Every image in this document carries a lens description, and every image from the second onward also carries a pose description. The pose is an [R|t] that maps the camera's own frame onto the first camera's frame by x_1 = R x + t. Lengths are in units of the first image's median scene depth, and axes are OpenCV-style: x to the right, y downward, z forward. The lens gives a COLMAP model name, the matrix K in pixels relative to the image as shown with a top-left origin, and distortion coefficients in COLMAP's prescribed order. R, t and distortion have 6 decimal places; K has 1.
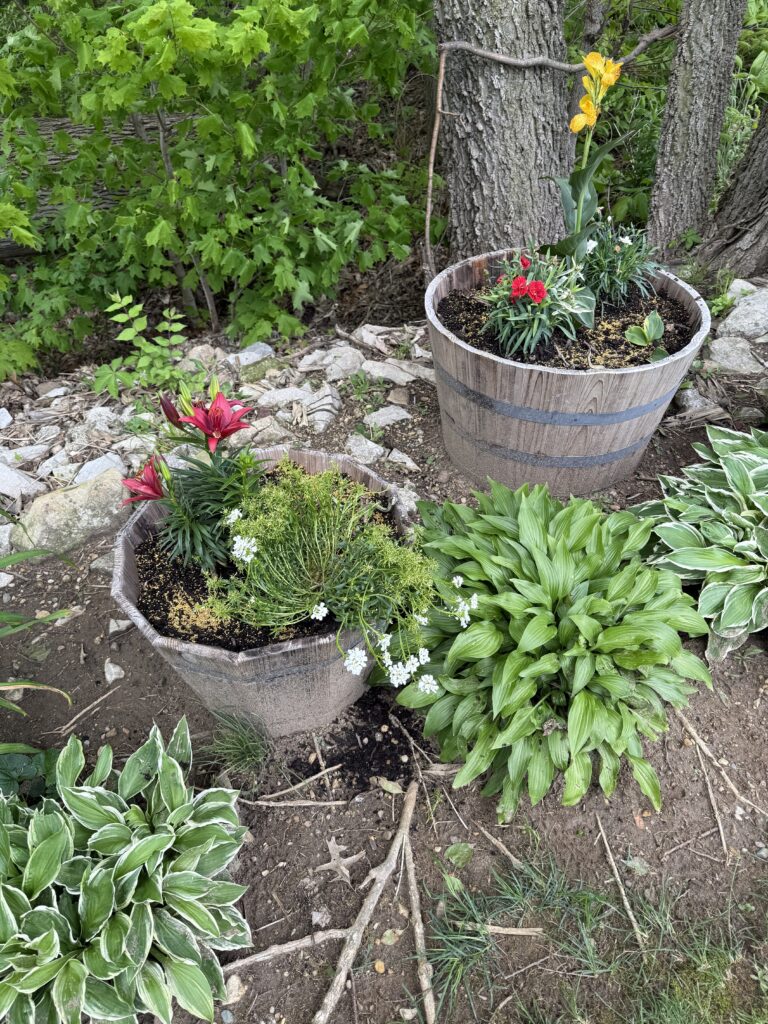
lens RADIAL K [[722.4, 0, 384.0], [0, 722.4, 512.0], [0, 0, 1]] dist [-0.000903, -0.004603]
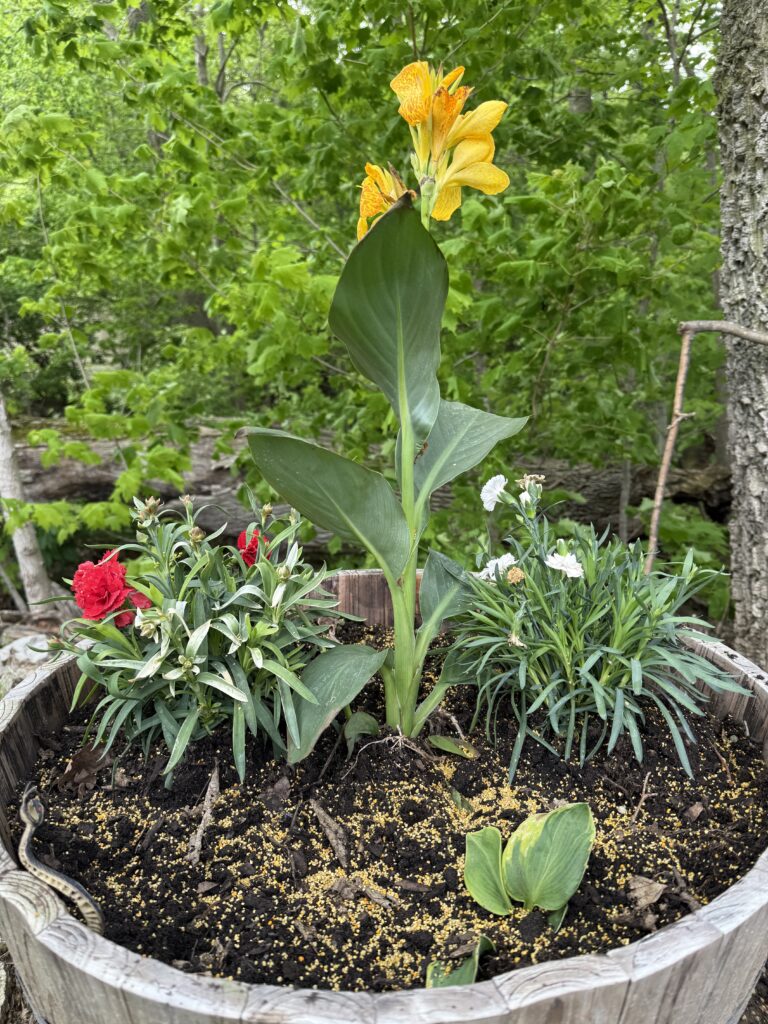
lens RADIAL K [[722.4, 0, 384.0], [0, 722.4, 512.0], [0, 0, 1]] dist [-0.000903, -0.004603]
pose [[0.725364, 0.141087, -0.673752, 0.335717], [-0.442516, 0.845302, -0.299405, -0.174953], [0.527282, 0.515324, 0.675585, 0.475442]]
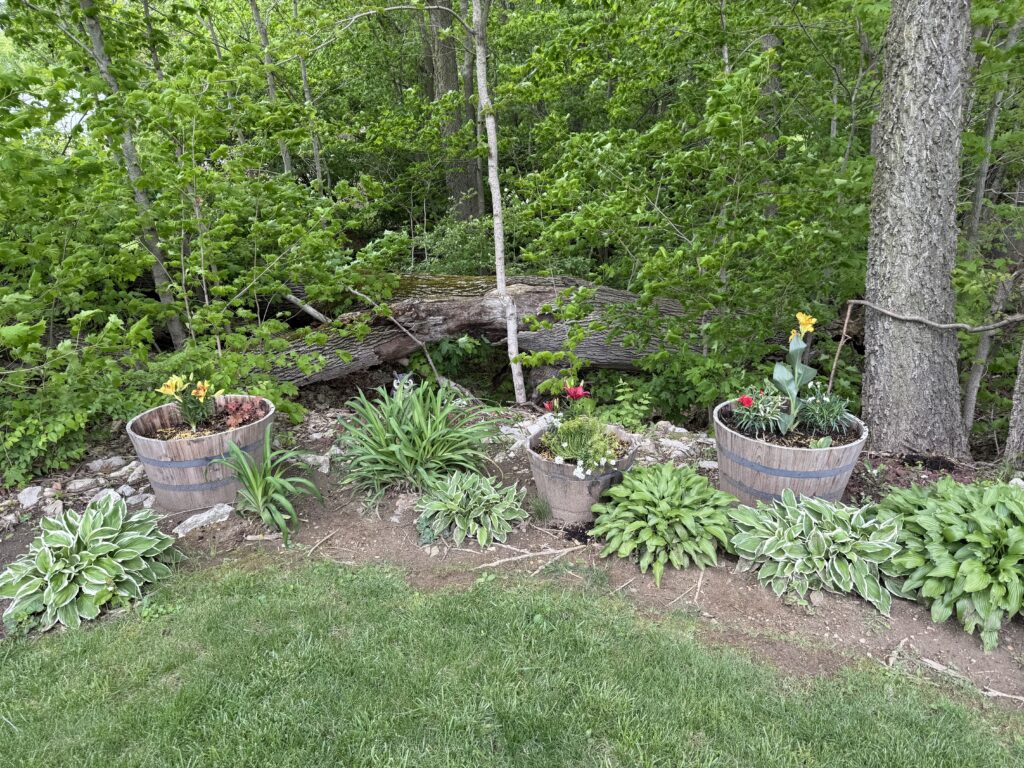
lens RADIAL K [[722.4, 0, 512.0], [0, 722.4, 384.0], [0, 0, 1]] dist [-0.000903, -0.004603]
pose [[0.705755, 0.228260, -0.670676, 0.683548], [-0.467171, 0.861630, -0.198356, 0.232899], [0.532598, 0.453311, 0.714736, -0.549035]]
